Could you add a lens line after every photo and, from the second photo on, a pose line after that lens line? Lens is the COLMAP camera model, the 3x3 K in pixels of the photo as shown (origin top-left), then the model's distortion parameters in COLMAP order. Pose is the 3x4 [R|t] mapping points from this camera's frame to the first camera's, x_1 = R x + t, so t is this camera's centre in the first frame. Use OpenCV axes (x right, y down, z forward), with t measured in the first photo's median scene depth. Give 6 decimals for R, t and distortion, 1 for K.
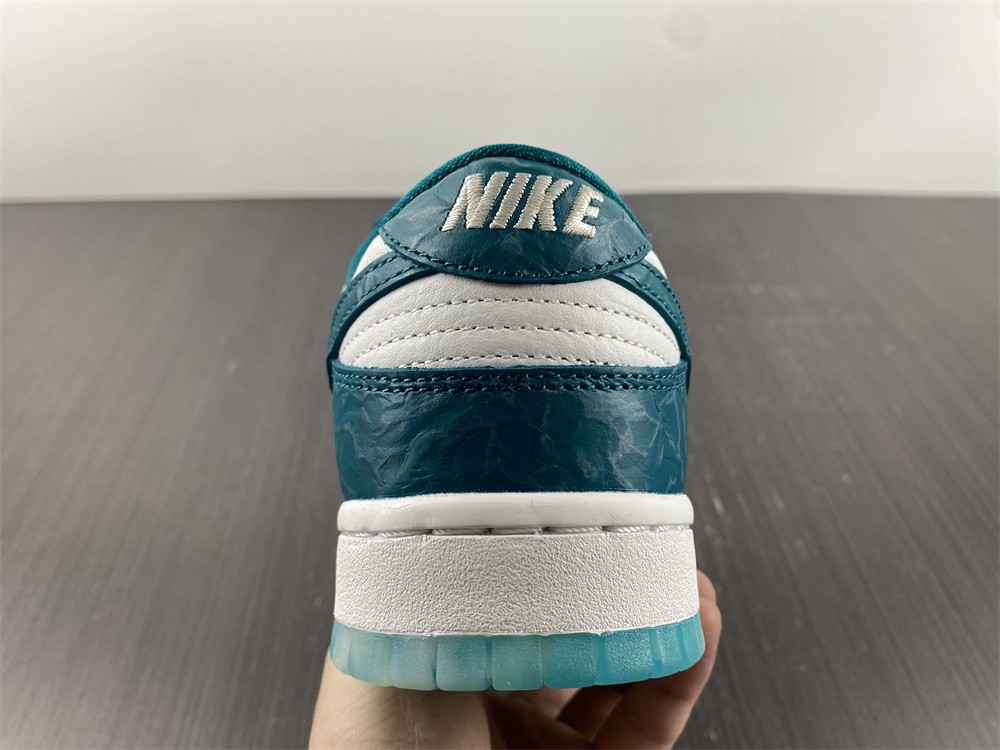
lens RADIAL K [[844.6, 0, 510.6], [0, 844.6, 371.7], [0, 0, 1]] dist [0.068870, -0.006171]
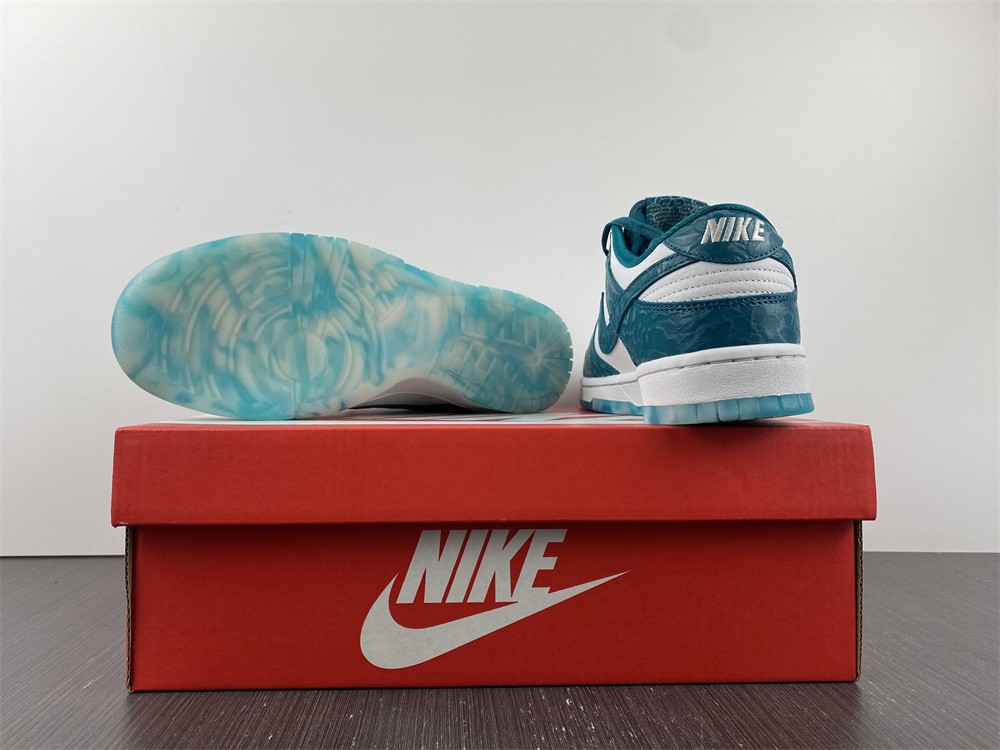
lens RADIAL K [[799.7, 0, 500.0], [0, 799.7, 375.0], [0, 0, 1]] dist [0.056310, -0.001952]
pose [[0.996726, -0.078490, -0.019425, -0.658171], [0.079979, 0.992347, 0.094079, -0.055543], [0.011892, -0.095325, 0.995375, -1.392110]]
